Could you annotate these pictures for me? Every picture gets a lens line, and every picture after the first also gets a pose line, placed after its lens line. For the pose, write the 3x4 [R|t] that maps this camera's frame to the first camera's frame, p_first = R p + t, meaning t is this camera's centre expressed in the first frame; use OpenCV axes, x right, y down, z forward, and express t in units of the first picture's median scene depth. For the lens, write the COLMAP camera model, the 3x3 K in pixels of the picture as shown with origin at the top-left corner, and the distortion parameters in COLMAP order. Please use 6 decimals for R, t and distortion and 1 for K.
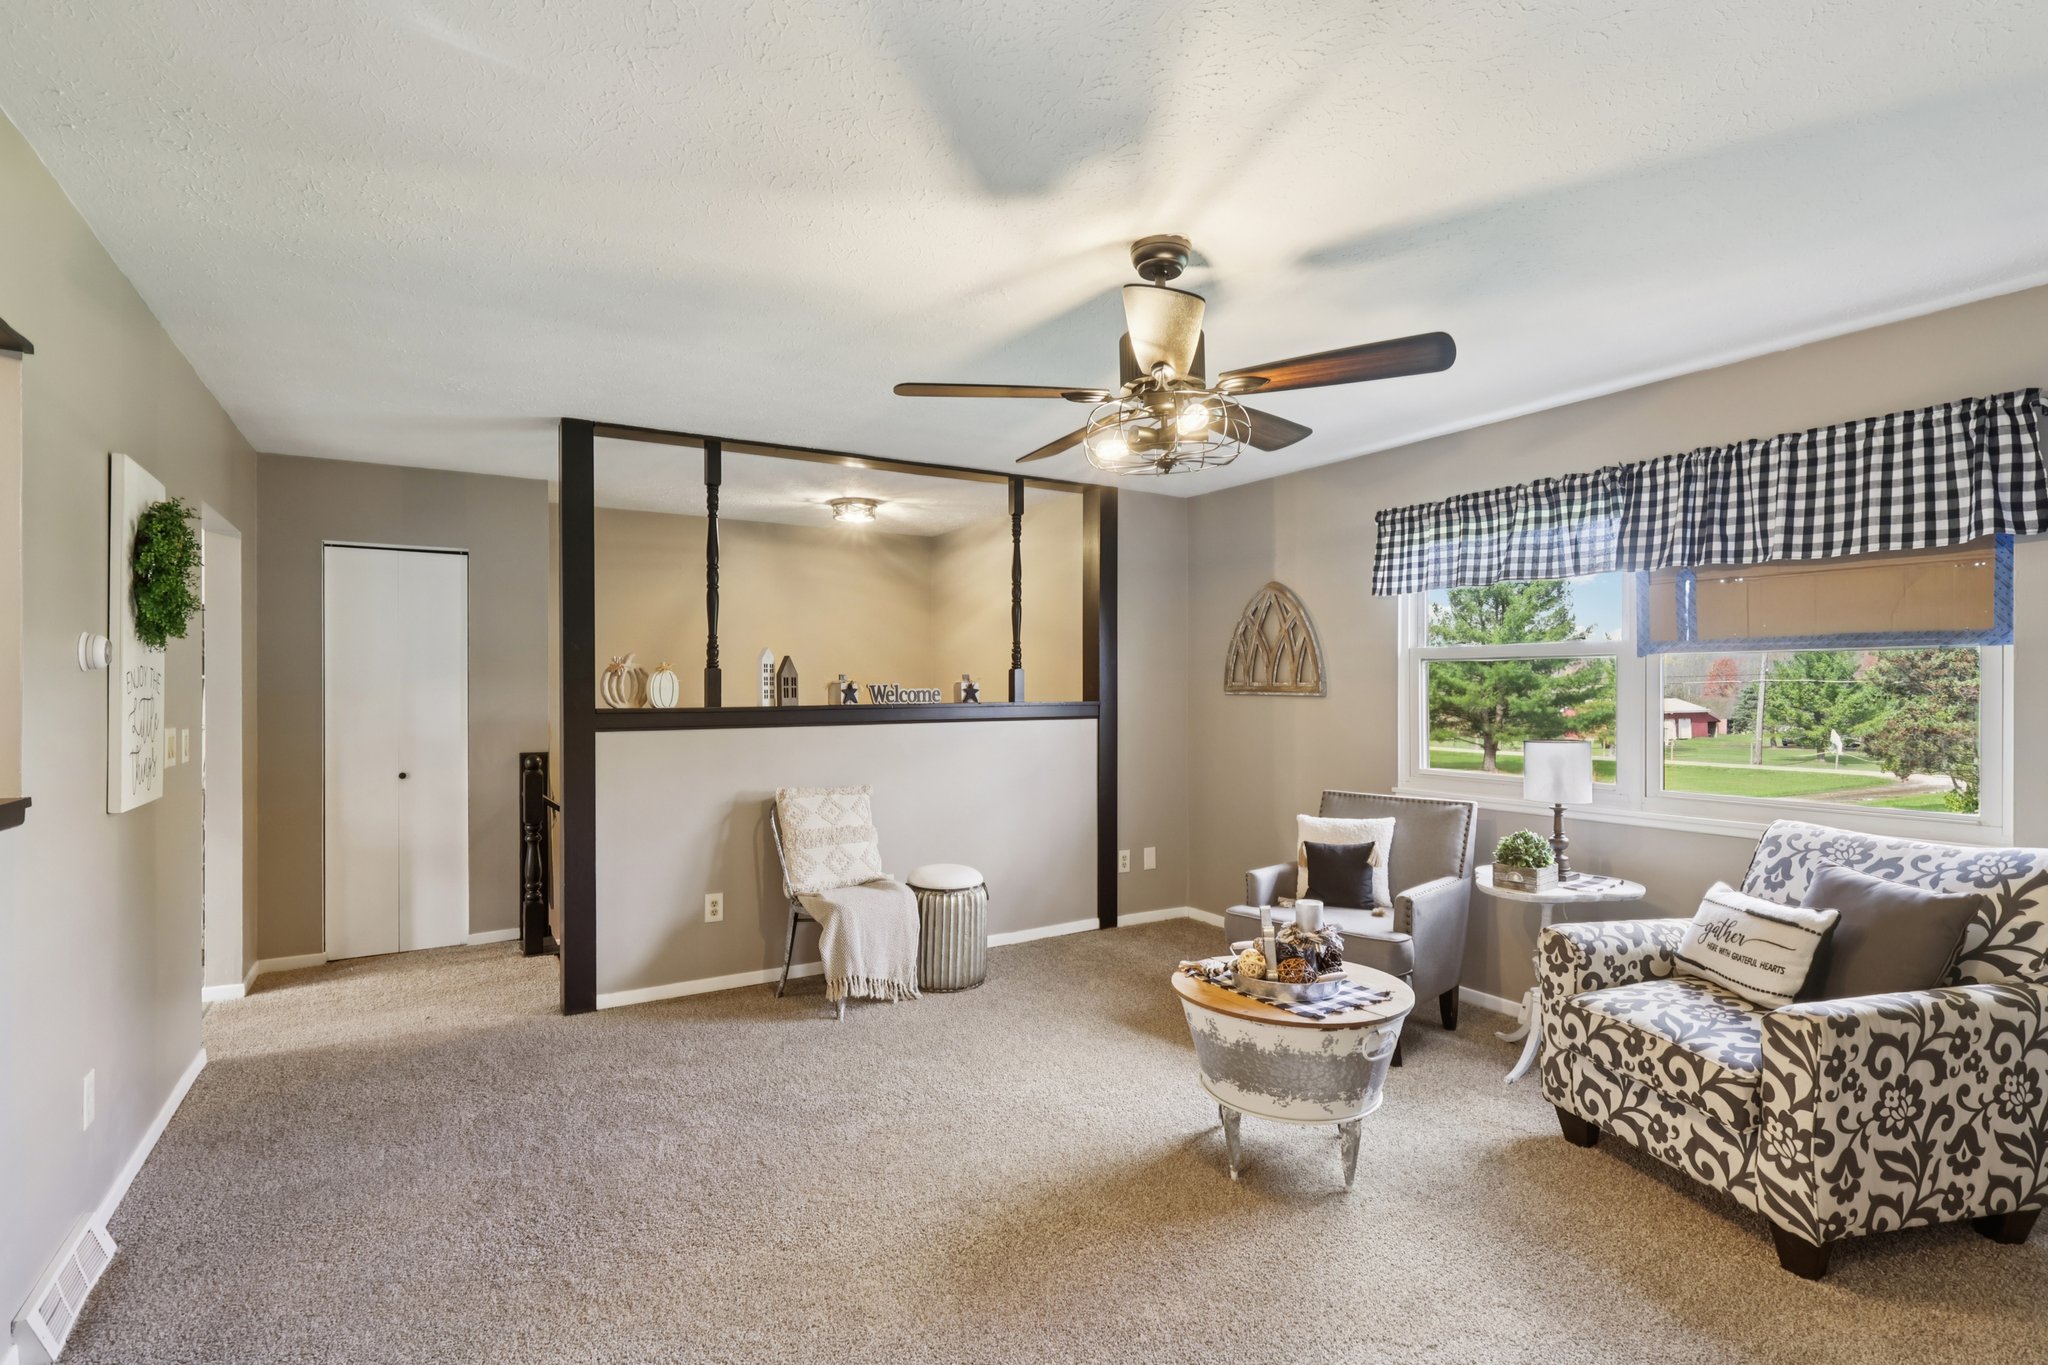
lens RADIAL K [[956.4, 0, 1025.9], [0, 956.4, 675.8], [0, 0, 1]] dist [-0.003202, 0.001313]
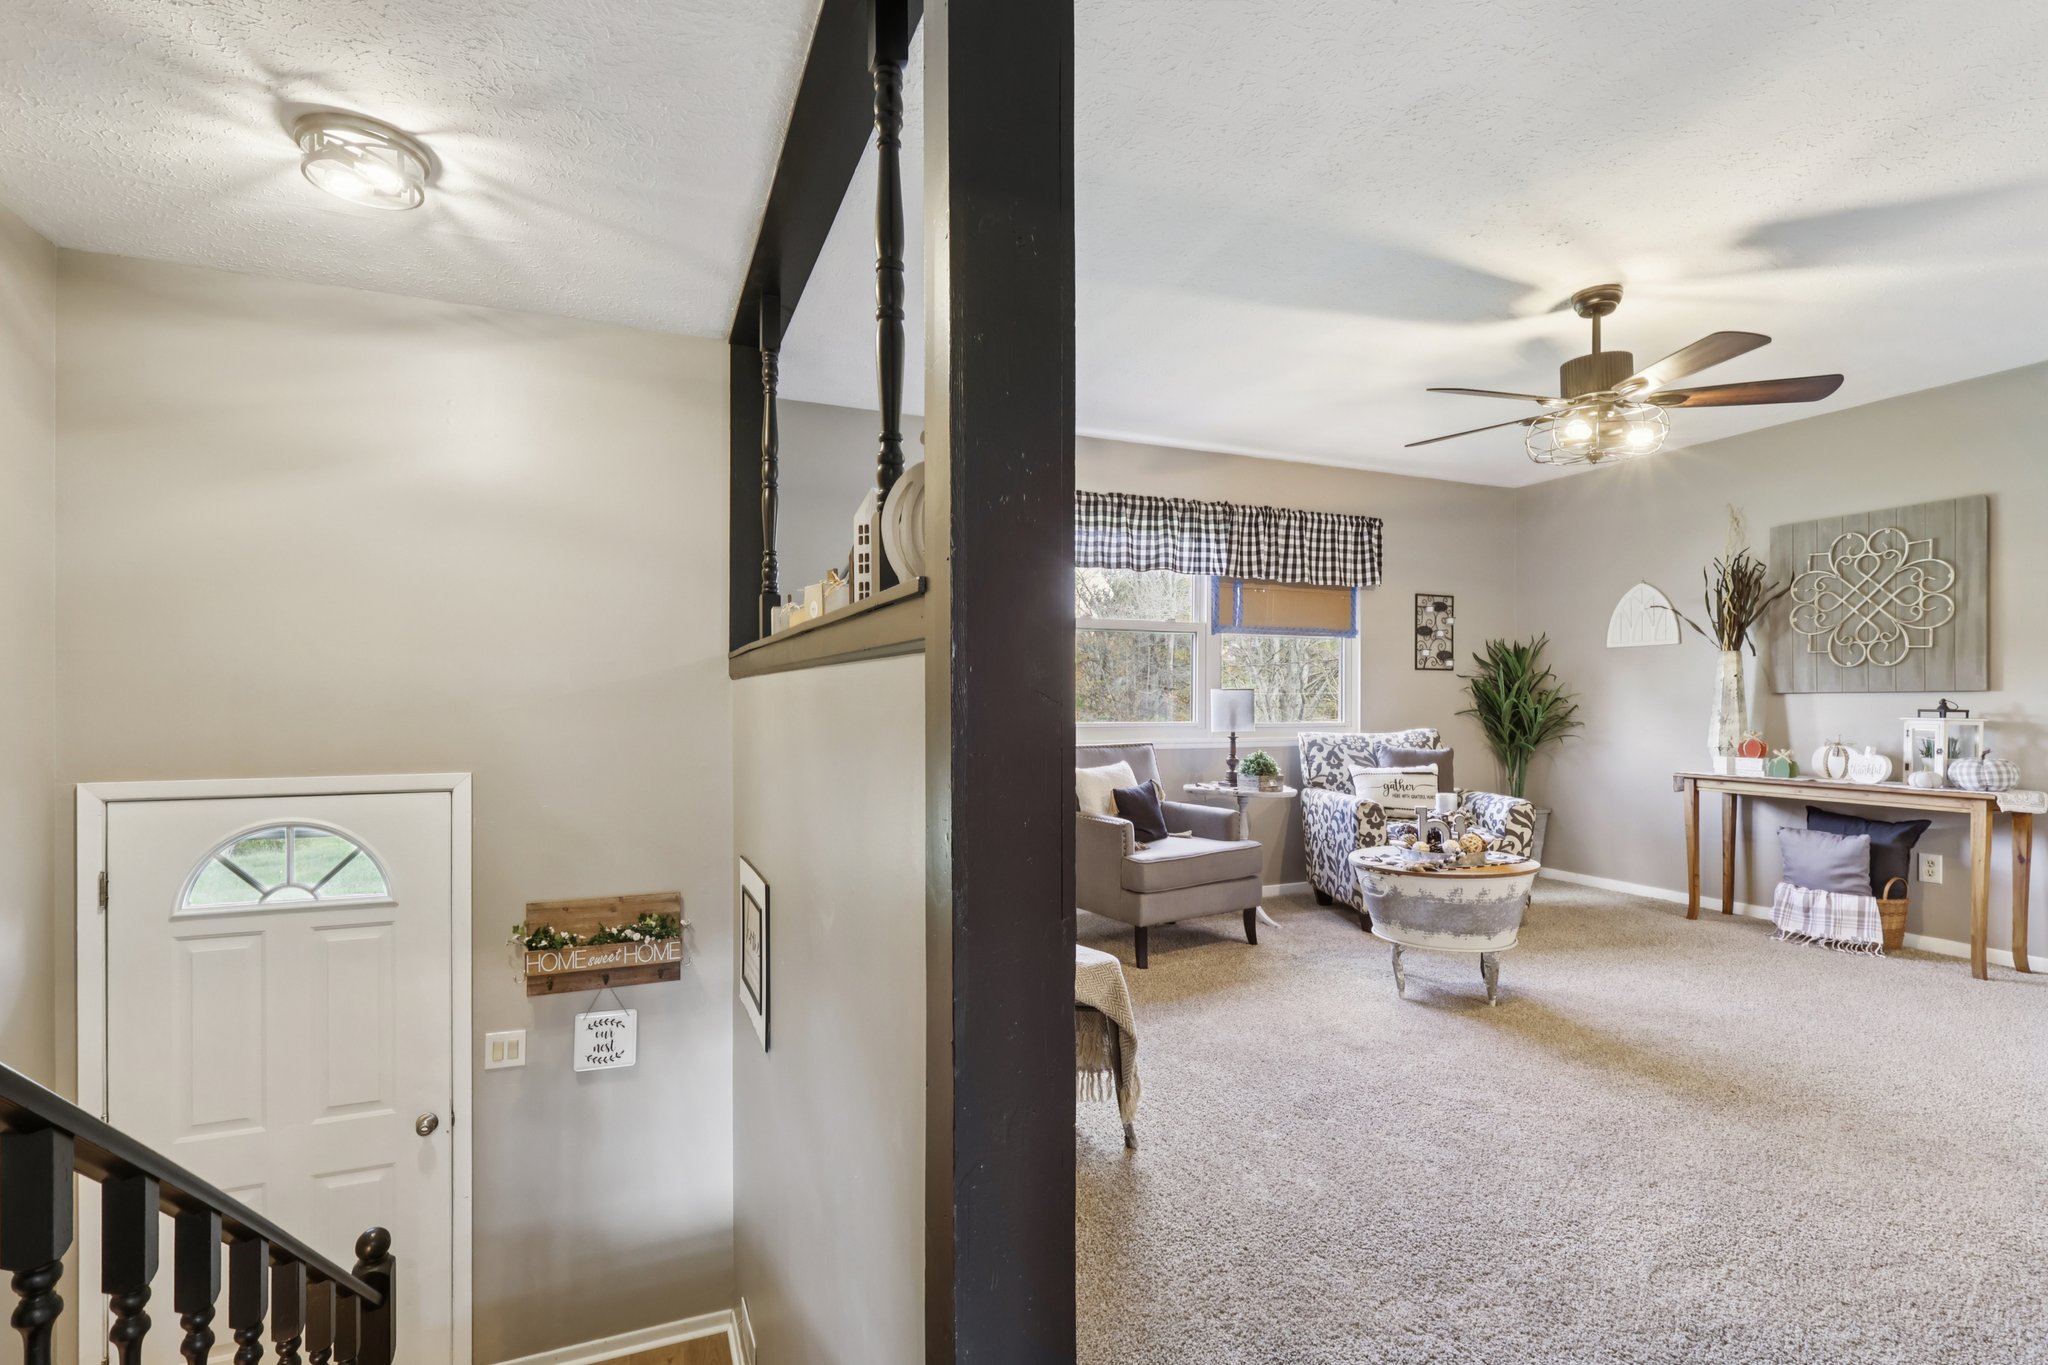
lens RADIAL K [[956.4, 0, 1007.9], [0, 956.4, 694.6], [0, 0, 1]] dist [-0.003202, 0.001313]
pose [[0.163622, 0.005119, 0.986510, -0.780568], [-0.014120, 0.999896, -0.002846, 0.073477], [-0.986422, -0.013464, 0.163678, 0.954137]]
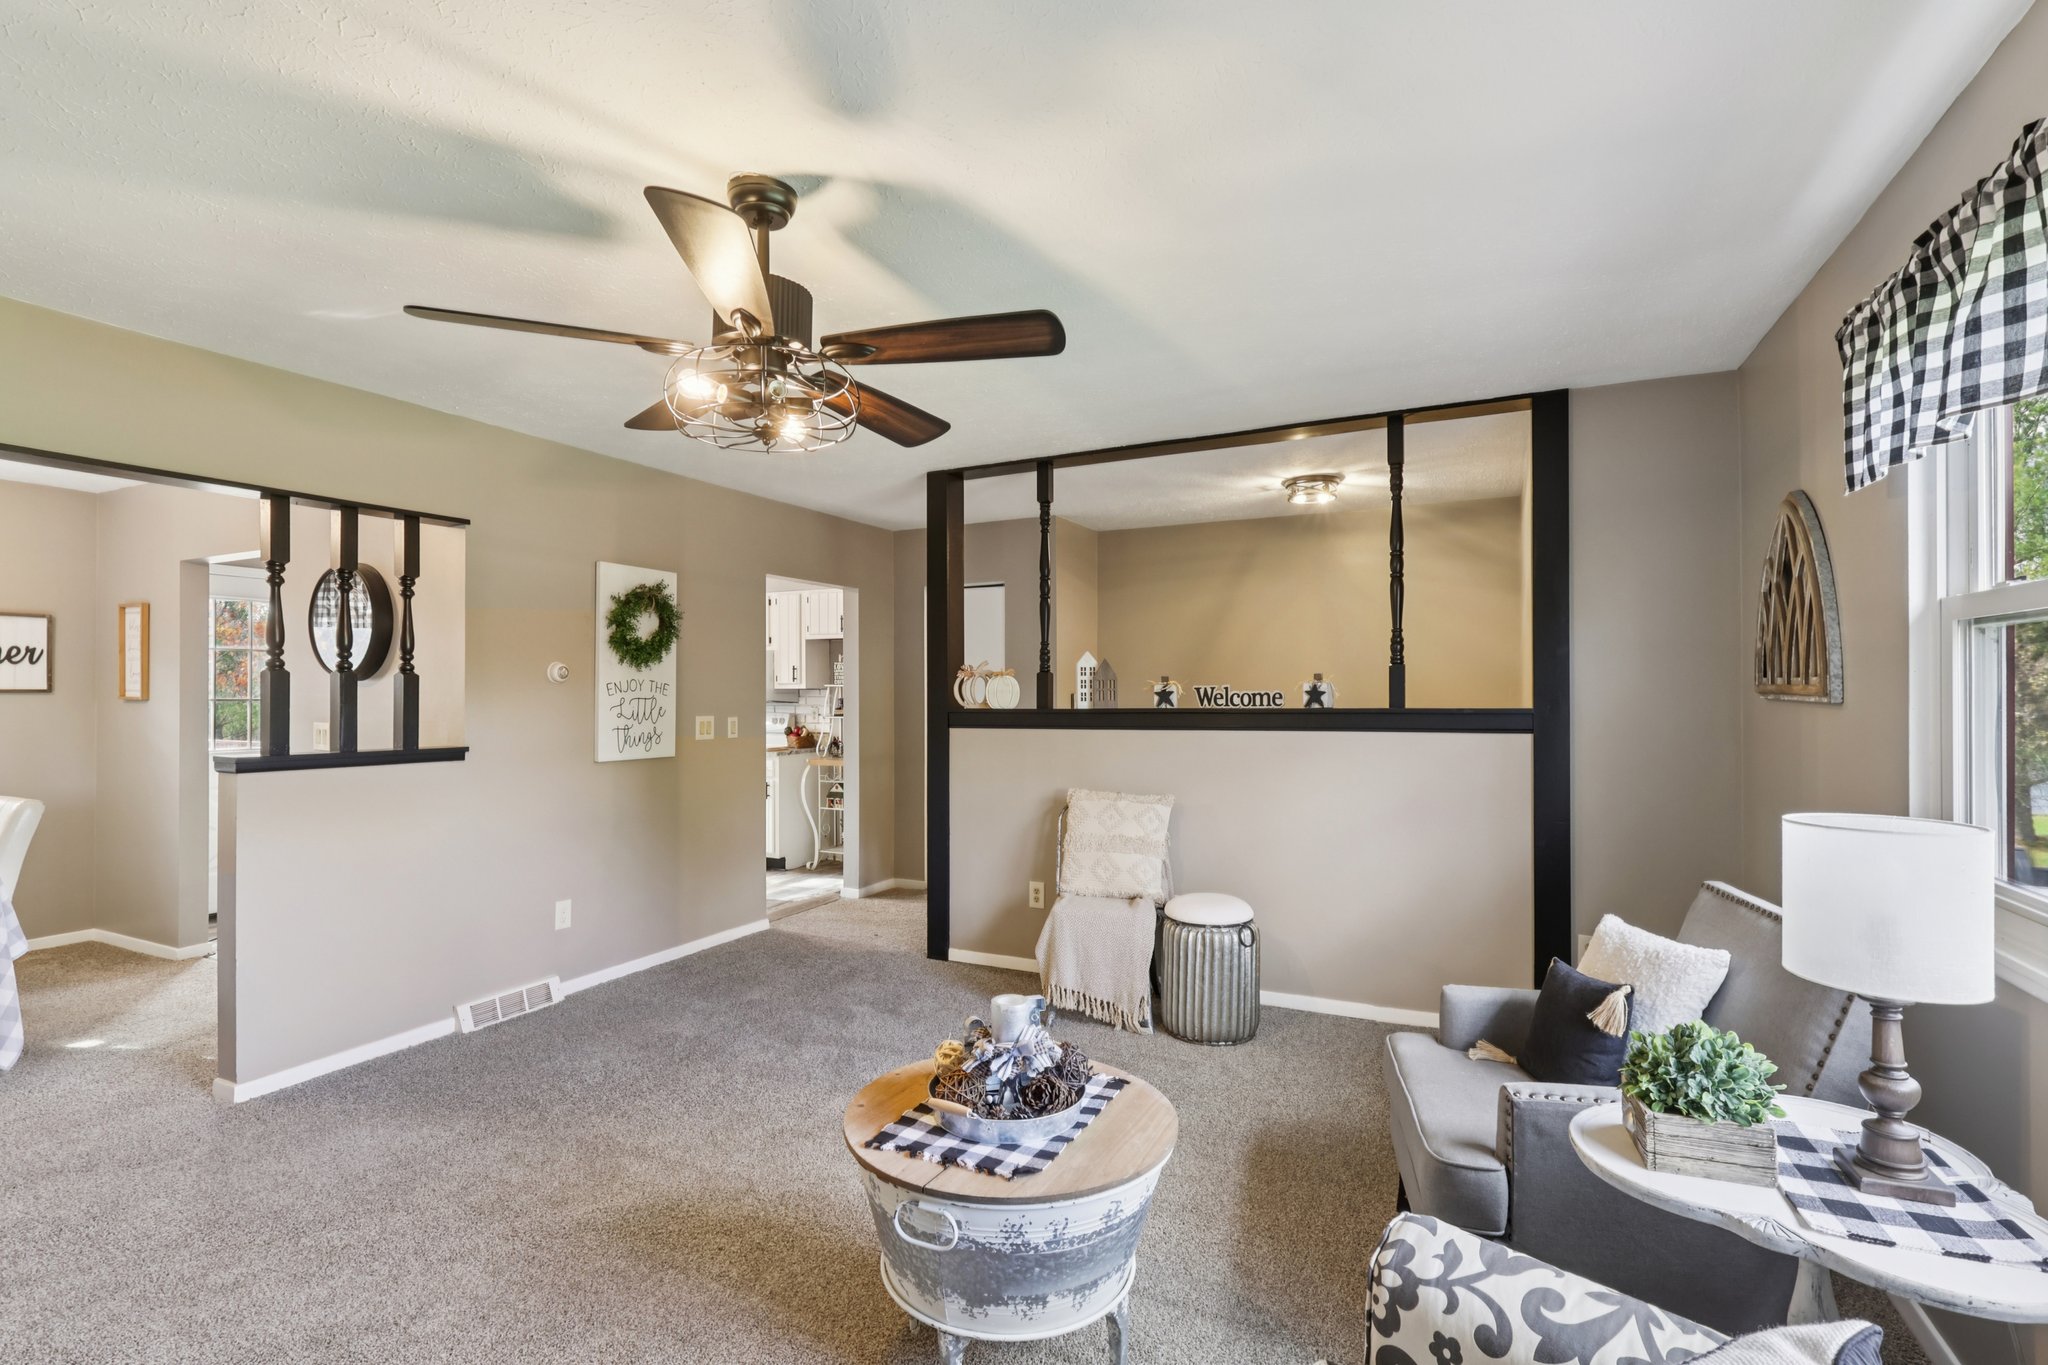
lens RADIAL K [[956.4, 0, 1037.3], [0, 956.4, 686.1], [0, 0, 1]] dist [-0.003202, 0.001313]
pose [[0.533452, -0.007955, -0.845793, 0.610770], [0.018333, 0.999830, 0.002159, 0.004666], [0.845632, -0.016658, 0.533507, 0.444373]]
